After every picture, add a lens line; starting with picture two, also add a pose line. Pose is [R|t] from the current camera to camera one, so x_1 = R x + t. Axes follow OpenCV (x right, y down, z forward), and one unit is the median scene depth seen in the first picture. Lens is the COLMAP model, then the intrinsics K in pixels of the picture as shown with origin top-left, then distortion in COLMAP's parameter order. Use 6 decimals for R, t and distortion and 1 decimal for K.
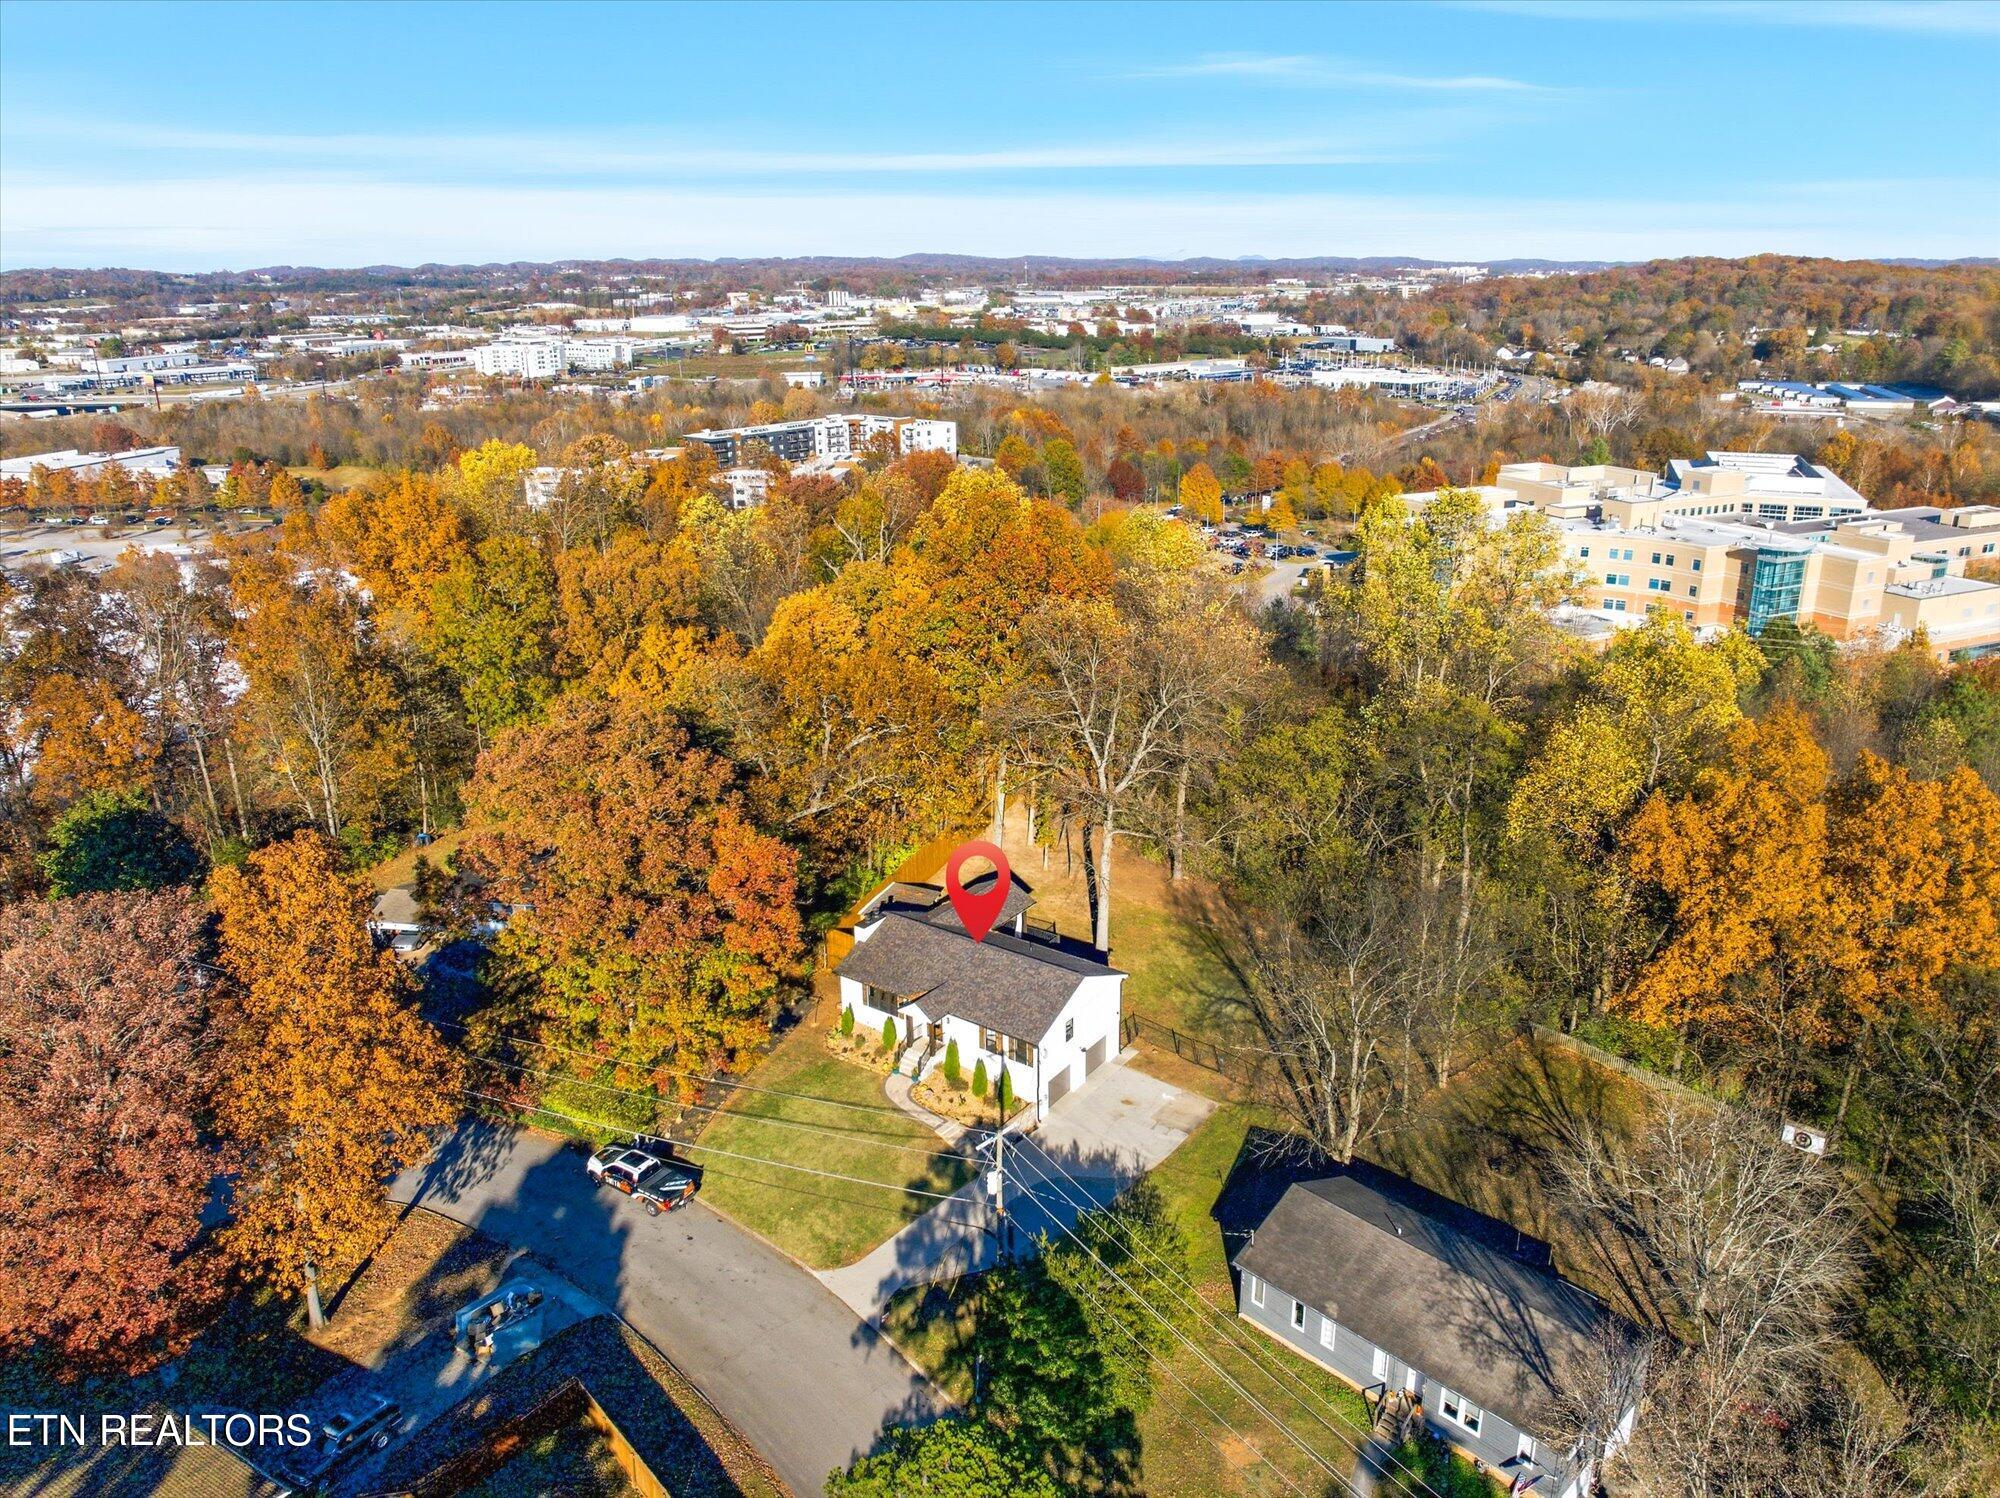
lens RADIAL K [[1419.3, 0, 1011.1], [0, 1419.3, 700.8], [0, 0, 1]] dist [-0.061995, 0.039630]
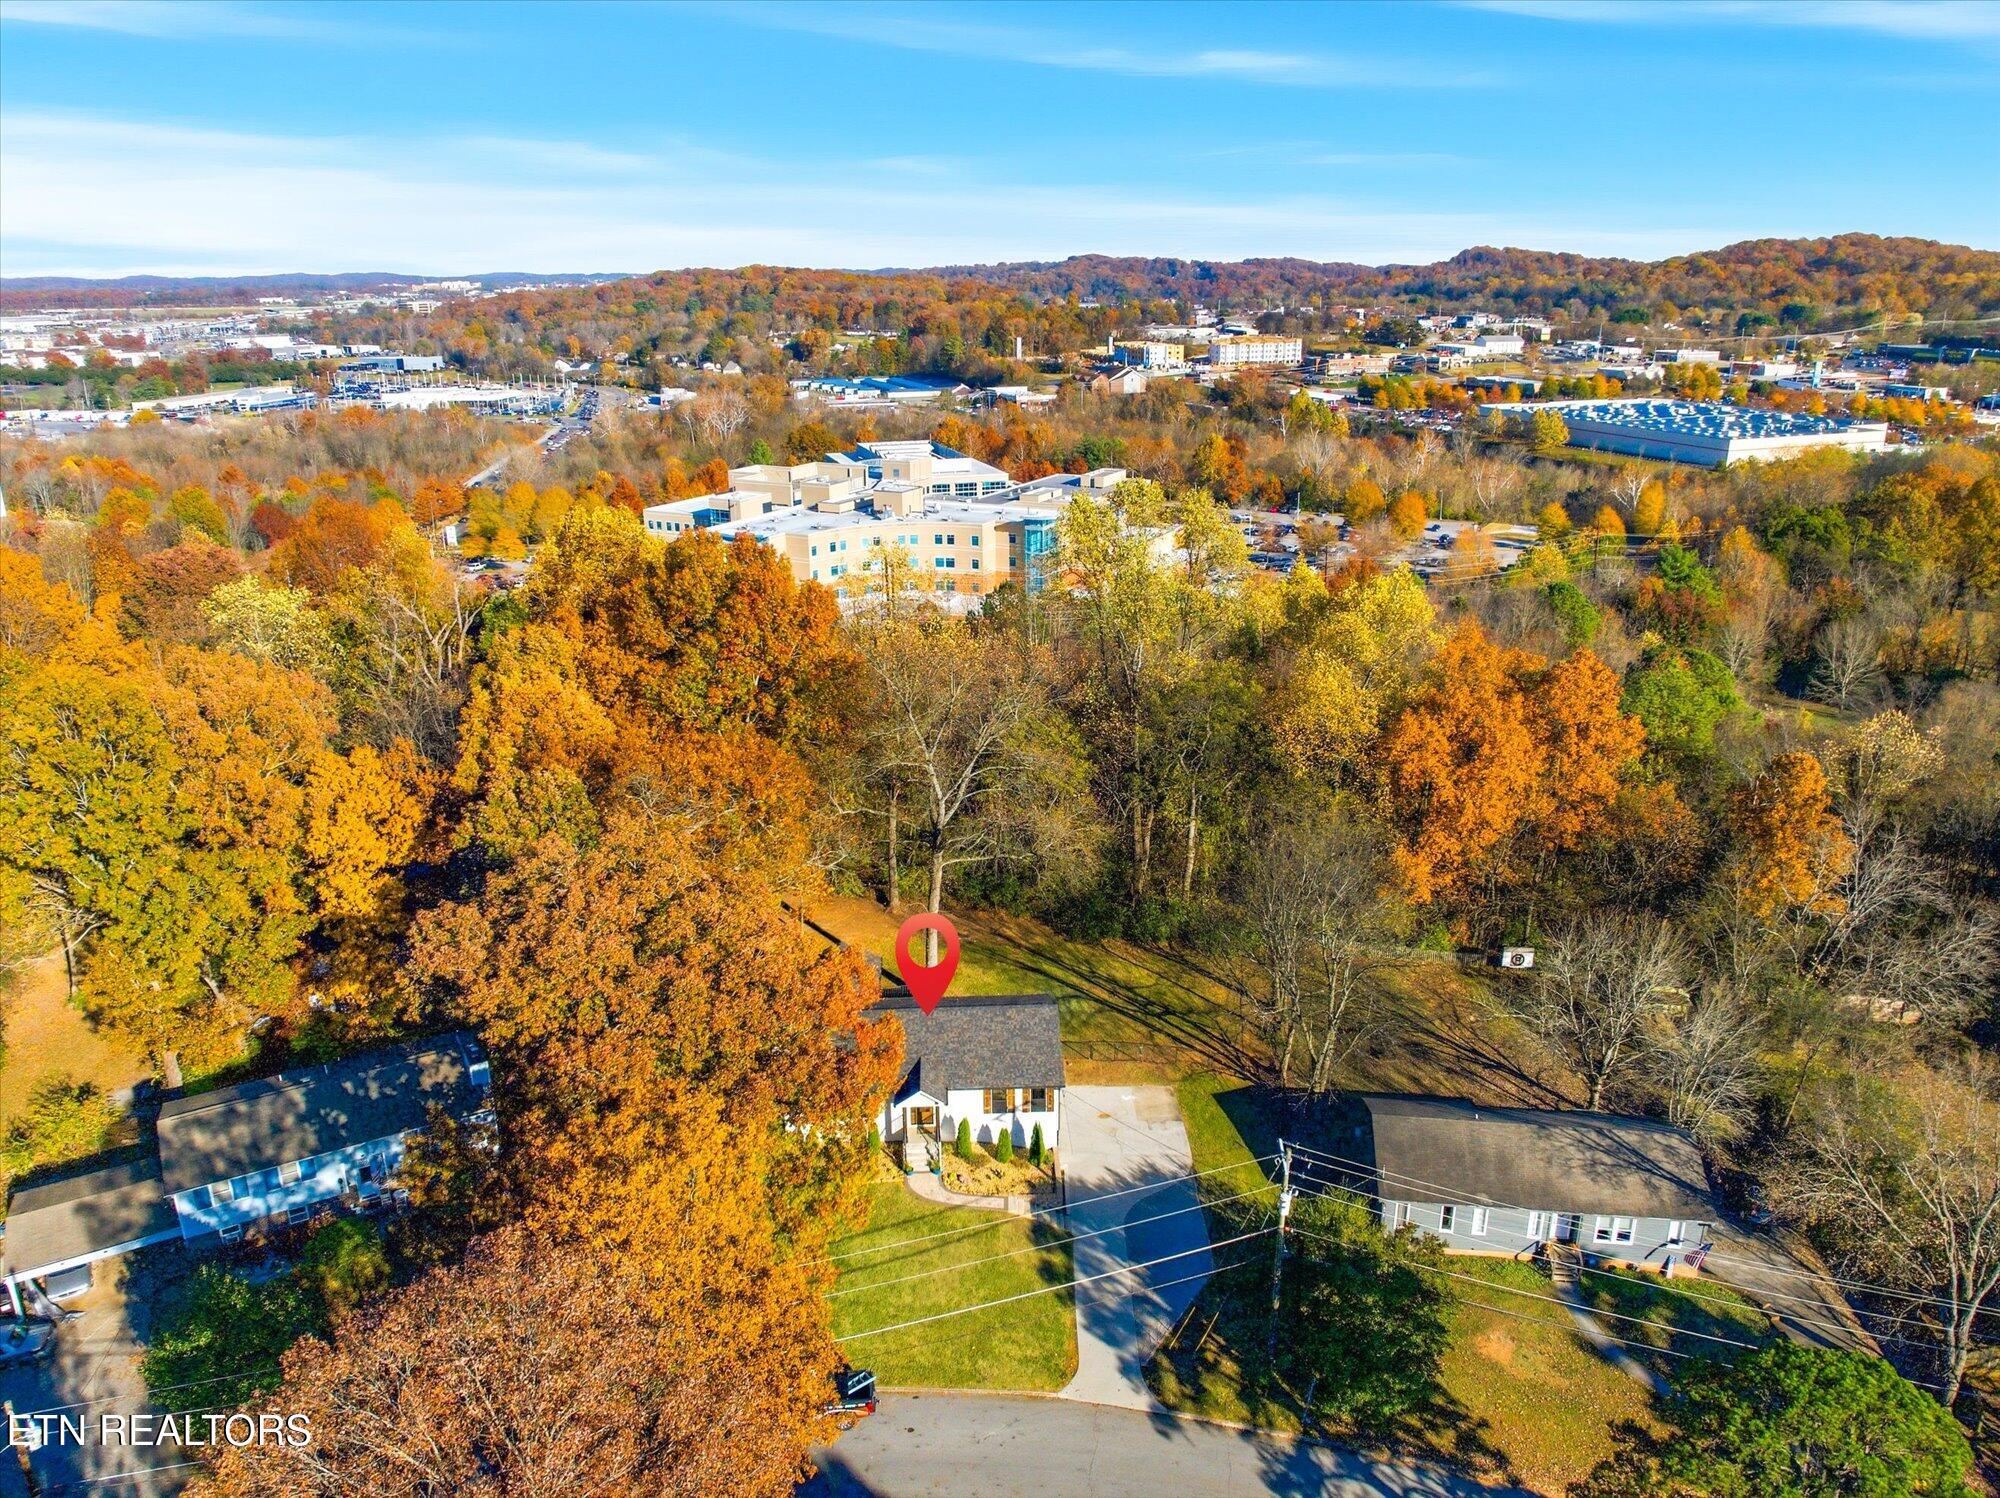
lens RADIAL K [[1419.3, 0, 1011.1], [0, 1419.3, 700.8], [0, 0, 1]] dist [-0.061995, 0.039630]
pose [[0.782894, -0.174956, 0.597049, -0.497465], [0.180297, 0.982267, 0.051420, -0.064231], [-0.595457, 0.067390, 0.800555, 0.218528]]
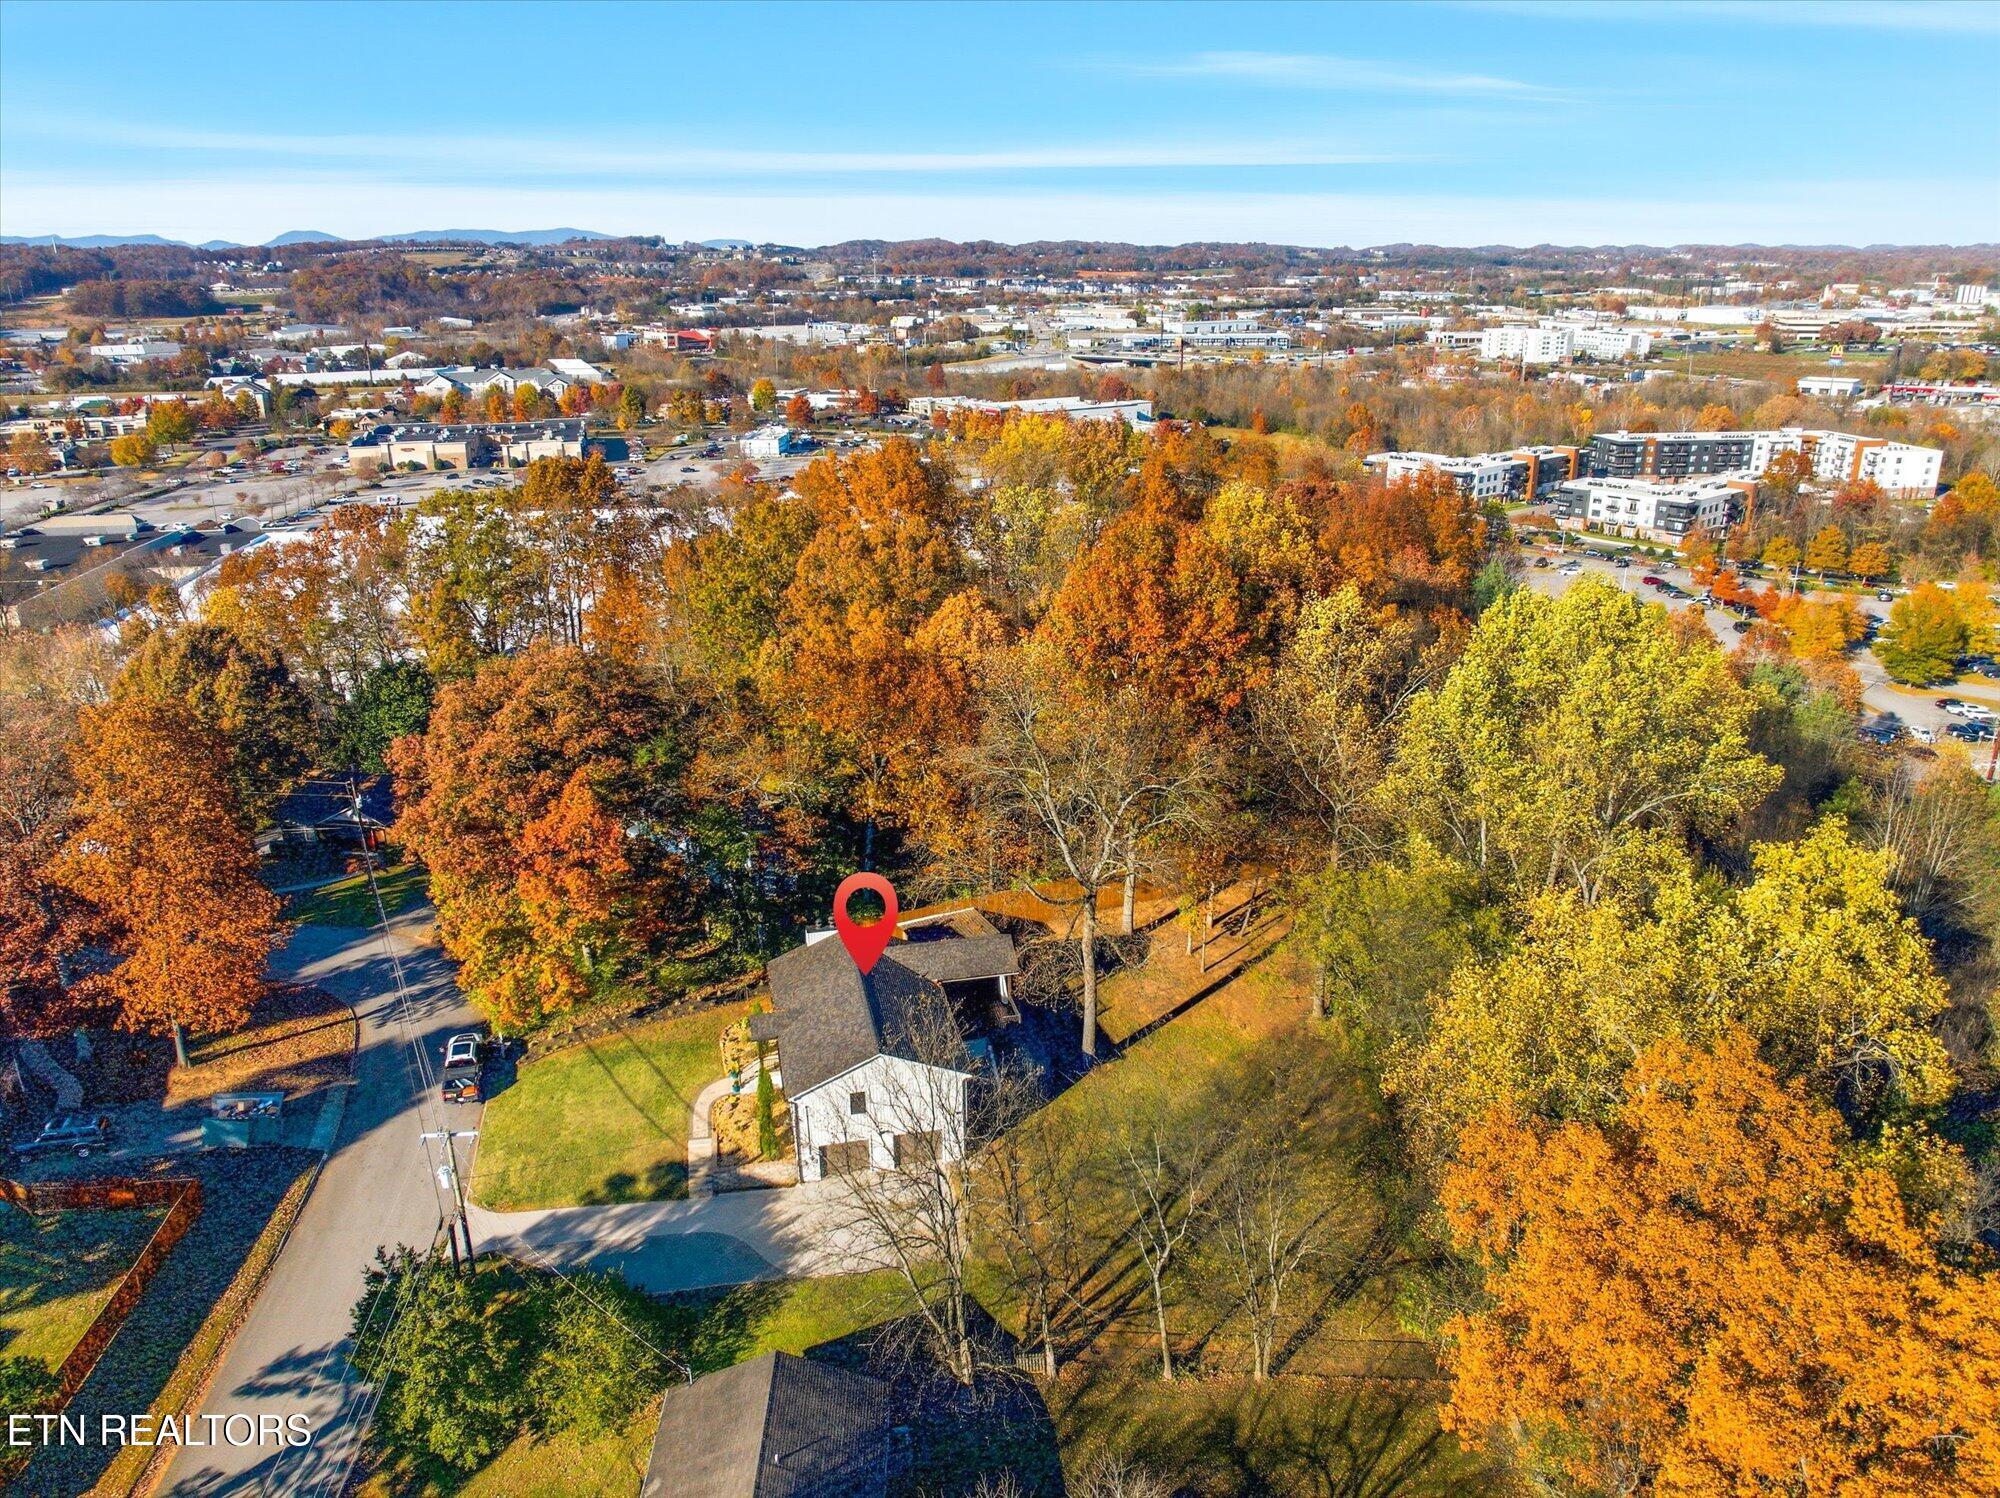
lens RADIAL K [[1407.9, 0, 1010.1], [0, 1407.9, 748.3], [0, 0, 1]] dist [-0.076498, 0.054139]
pose [[0.745137, 0.226037, -0.627438, 0.603773], [-0.196568, 0.973454, 0.117250, -0.108636], [0.637285, 0.035967, 0.769788, 0.351046]]
